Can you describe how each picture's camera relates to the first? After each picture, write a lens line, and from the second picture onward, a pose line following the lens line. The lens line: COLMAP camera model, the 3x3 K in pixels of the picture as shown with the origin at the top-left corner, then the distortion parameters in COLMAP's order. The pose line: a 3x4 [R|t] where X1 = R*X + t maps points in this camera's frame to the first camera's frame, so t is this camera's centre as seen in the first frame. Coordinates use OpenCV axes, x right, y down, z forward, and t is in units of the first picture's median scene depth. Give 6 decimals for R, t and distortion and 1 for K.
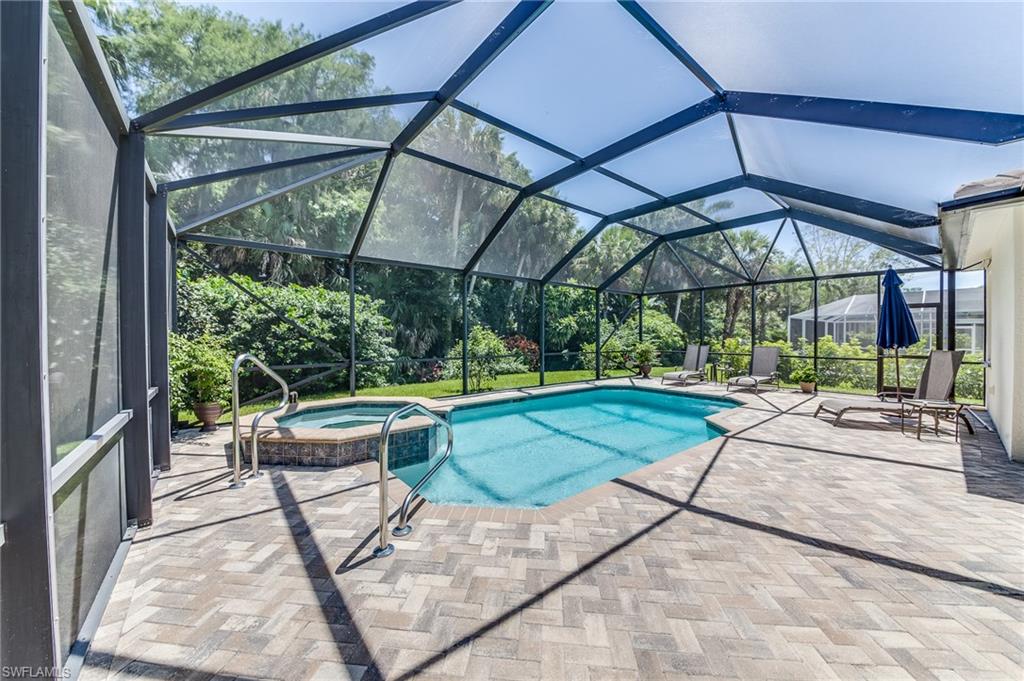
lens RADIAL K [[365.2, 0, 508.1], [0, 365.2, 339.6], [0, 0, 1]] dist [-0.001014, -0.004662]
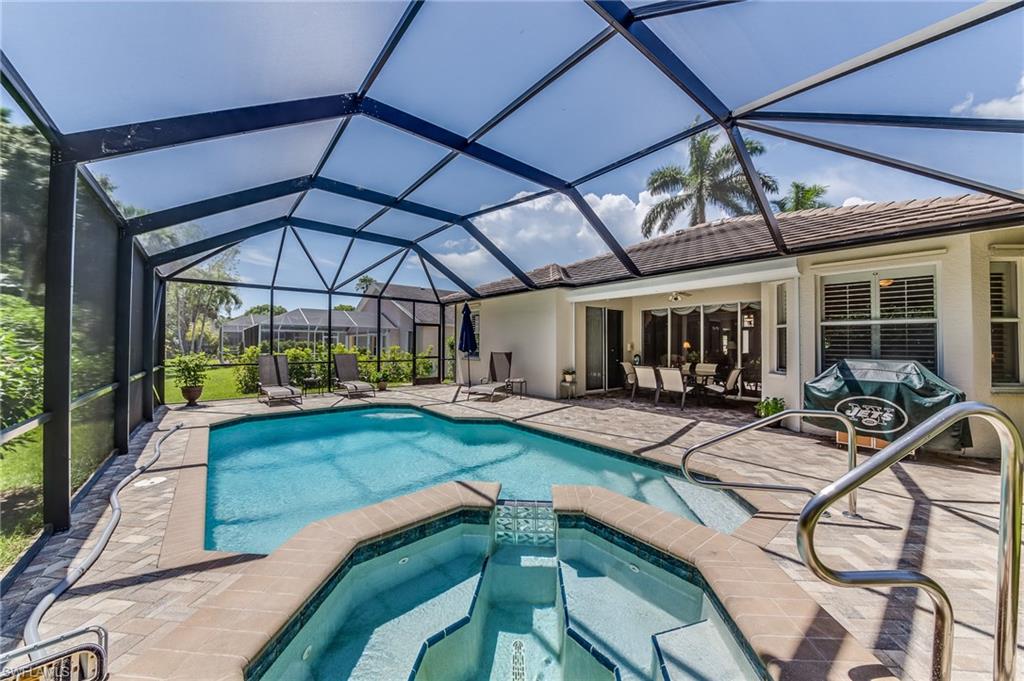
lens RADIAL K [[365.2, 0, 508.1], [0, 365.2, 339.6], [0, 0, 1]] dist [-0.001014, -0.004662]
pose [[-0.019602, 0.013303, 0.999719, -1.618116], [-0.007714, 0.999880, -0.013456, -0.032326], [-0.999778, -0.007976, -0.019497, 2.249030]]
